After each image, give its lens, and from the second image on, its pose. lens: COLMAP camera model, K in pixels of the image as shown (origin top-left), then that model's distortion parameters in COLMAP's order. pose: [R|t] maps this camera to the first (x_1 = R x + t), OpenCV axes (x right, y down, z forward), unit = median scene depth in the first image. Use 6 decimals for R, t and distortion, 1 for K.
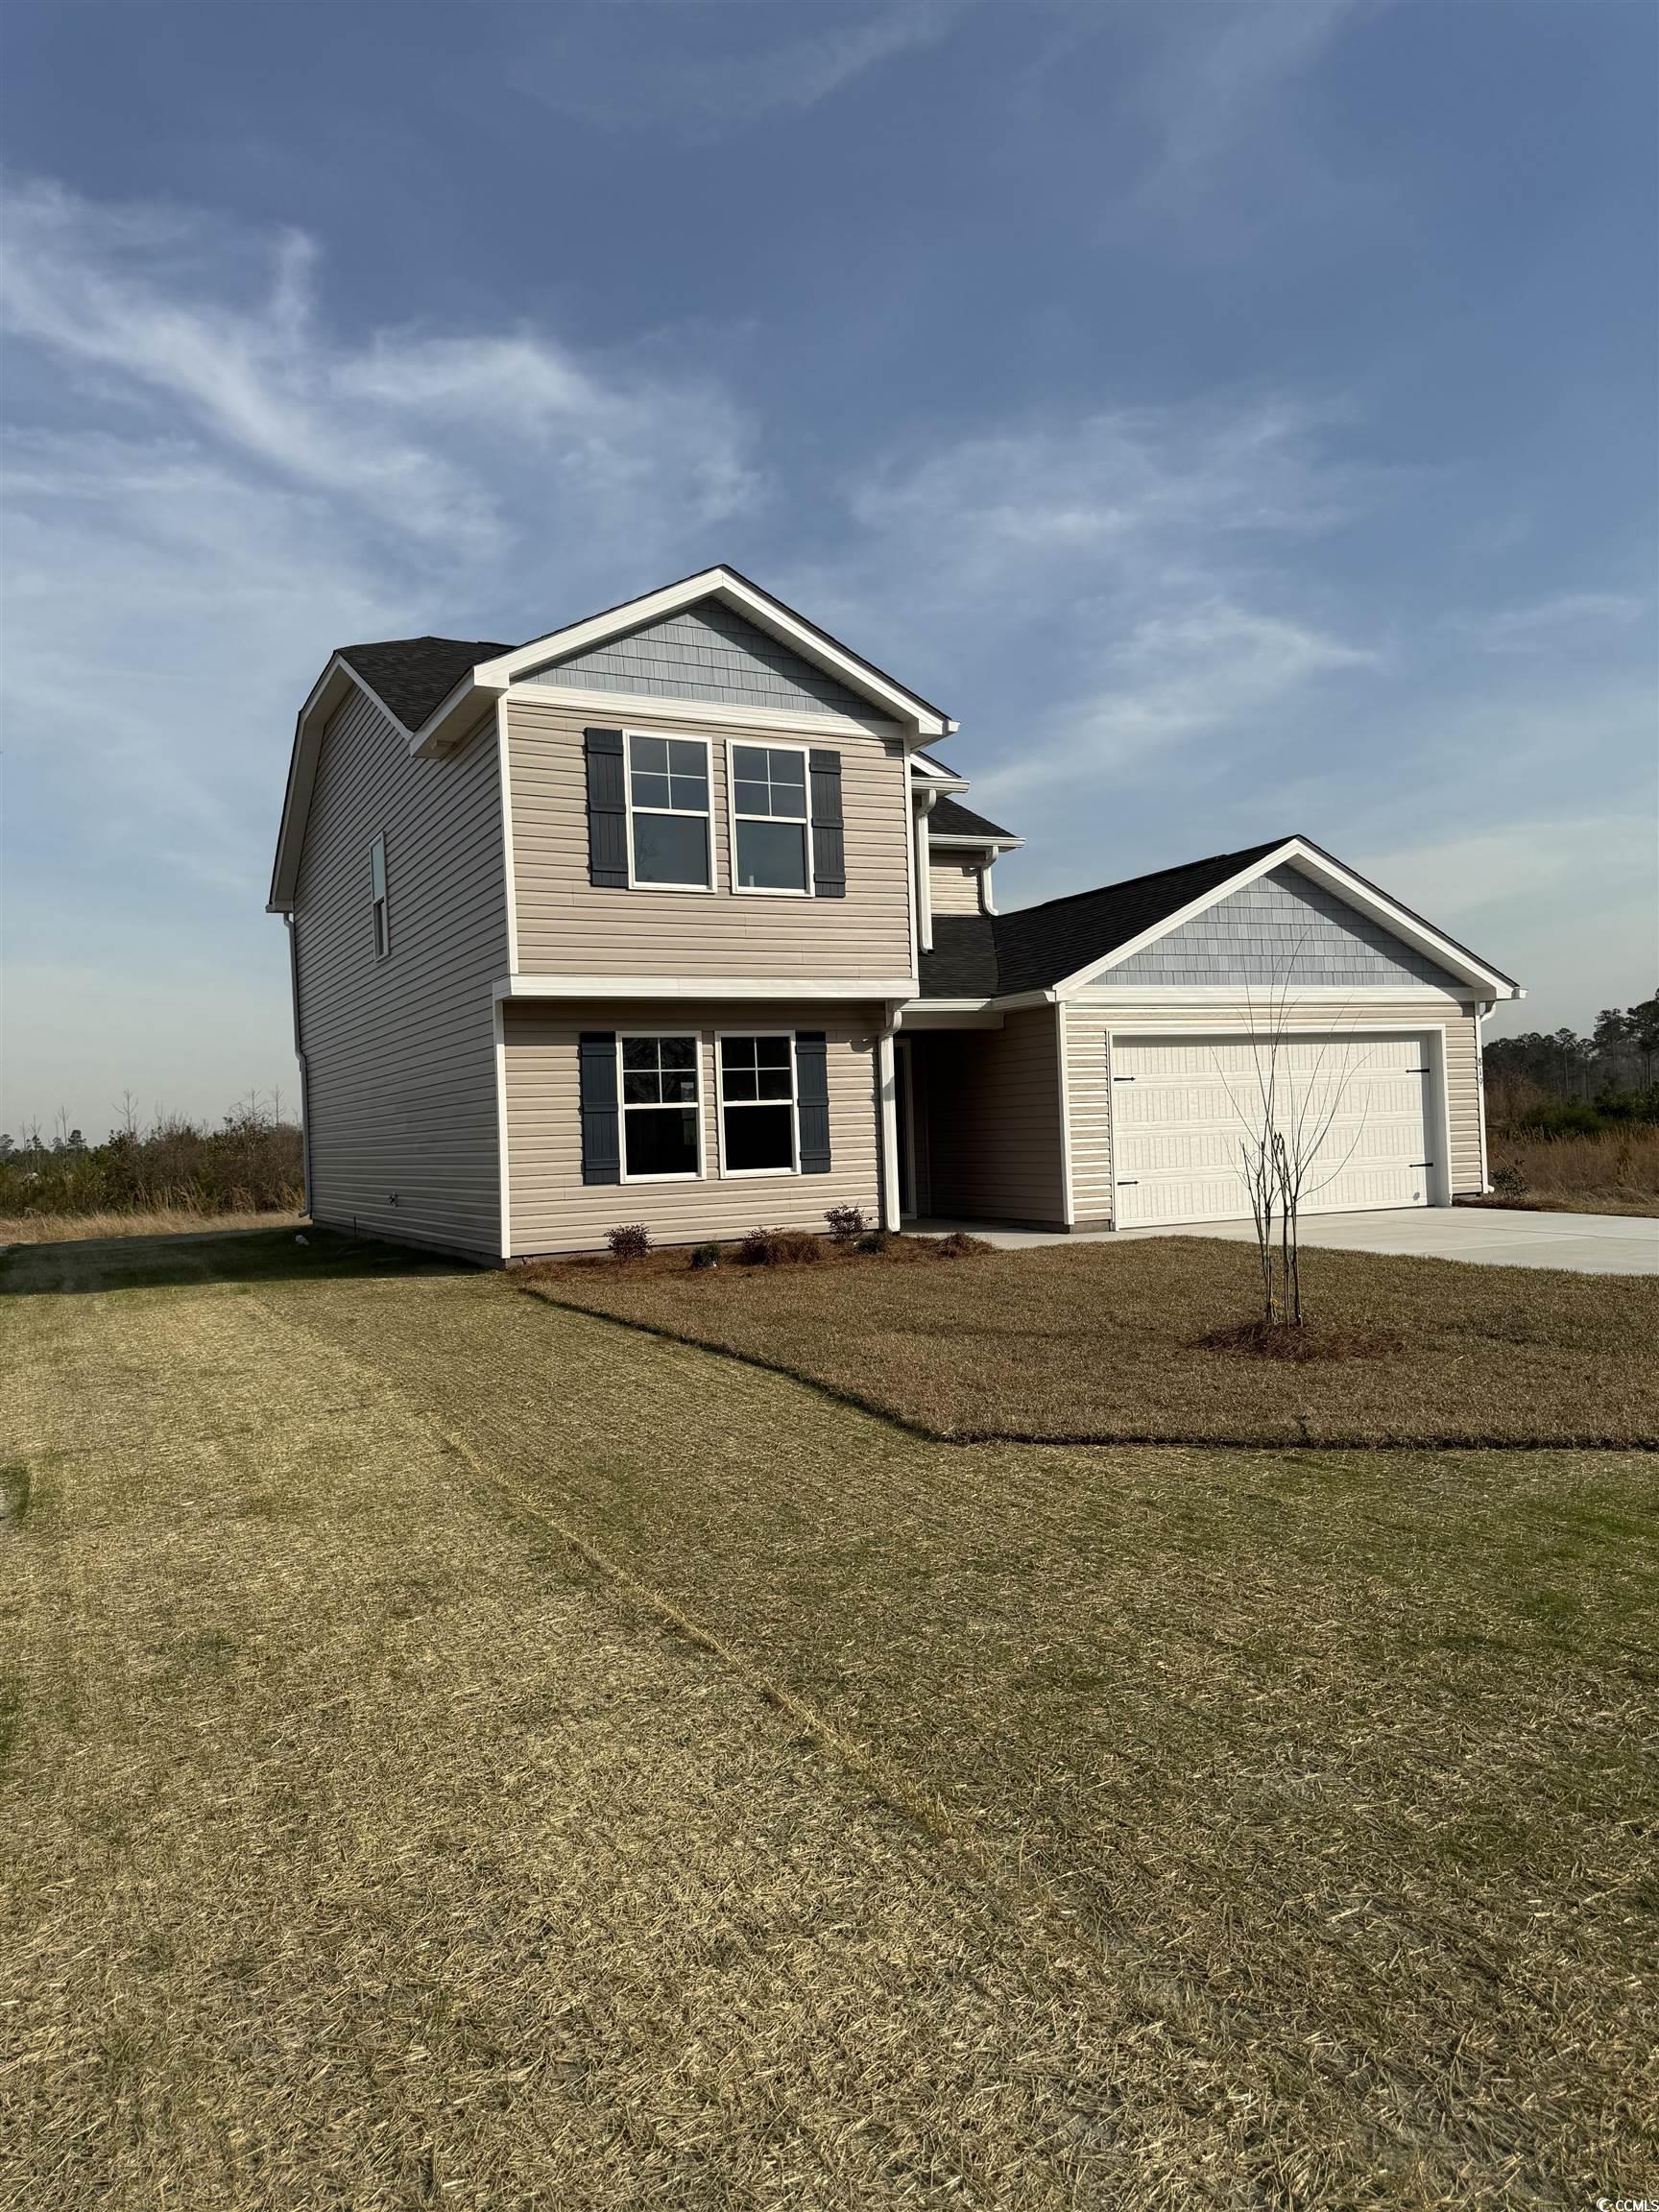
lens RADIAL K [[1527.4, 0, 829.5], [0, 1527.4, 1106.0], [0, 0, 1]] dist [0.082028, -0.003779]
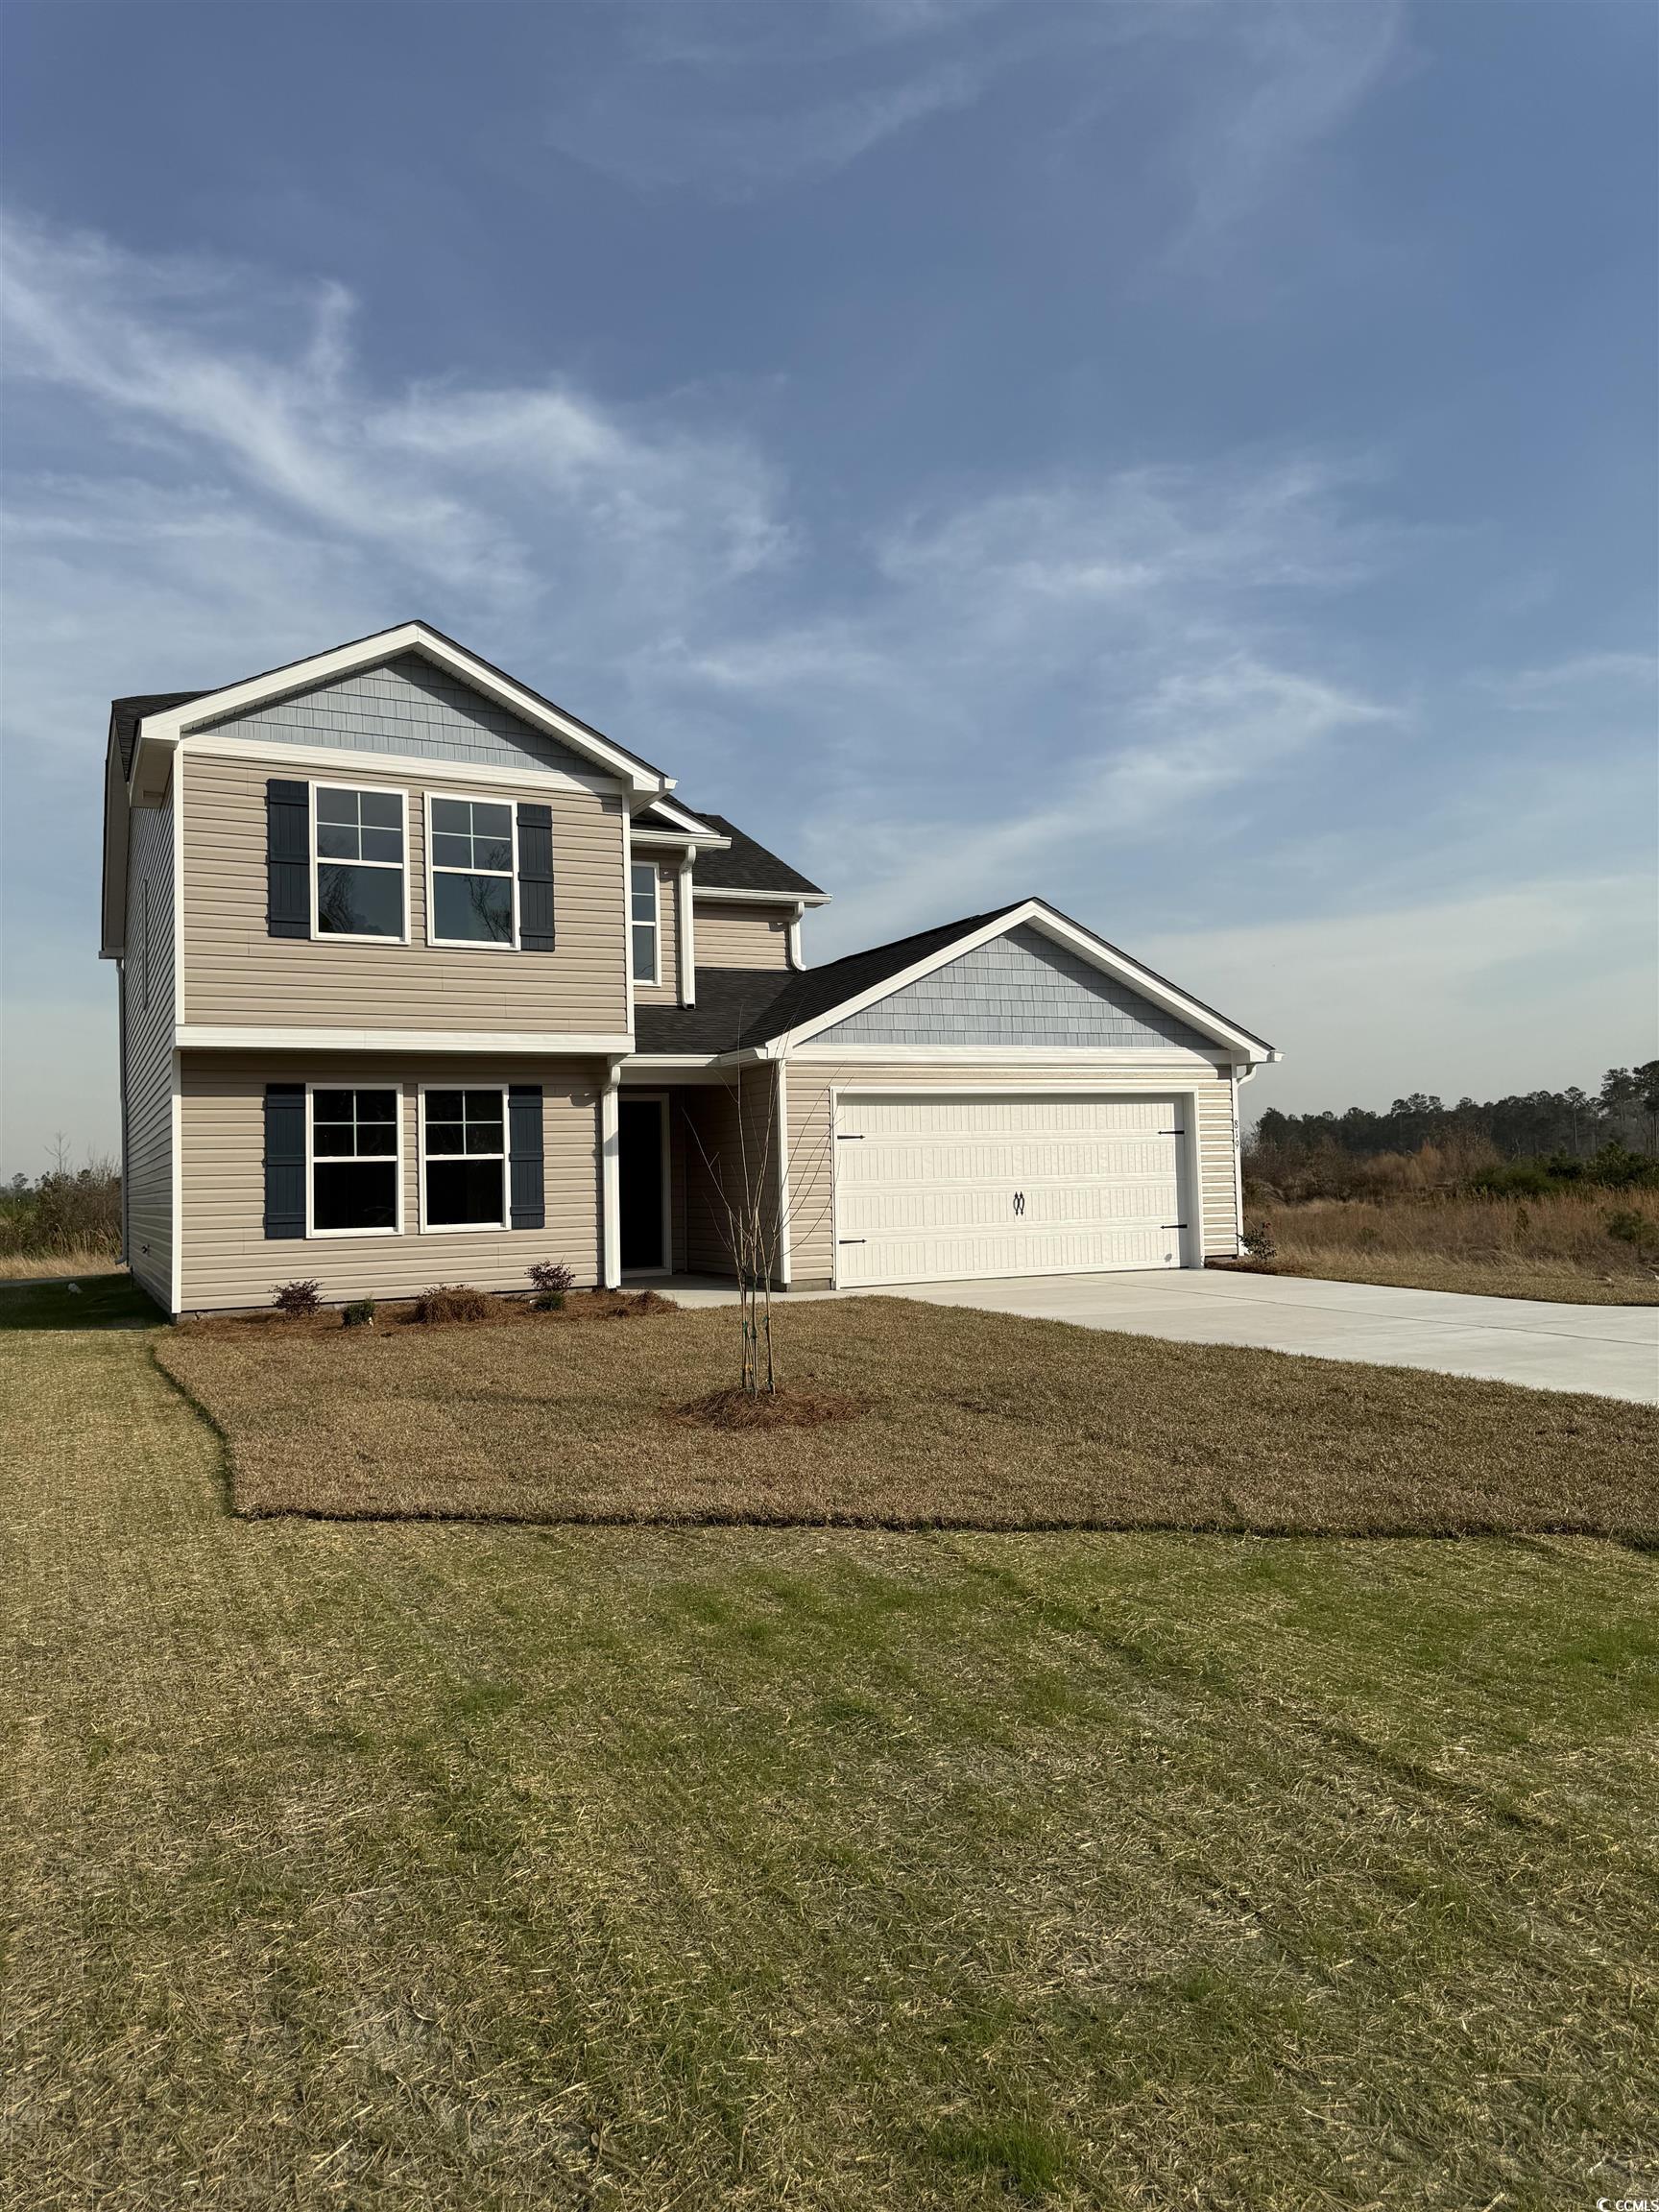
lens RADIAL K [[1527.4, 0, 829.5], [0, 1527.4, 1106.0], [0, 0, 1]] dist [0.082028, -0.003779]
pose [[0.999921, 0.012607, -0.000133, 0.191252], [-0.012604, 0.999405, -0.032117, -0.006139], [-0.000272, 0.032116, 0.999484, 0.005789]]
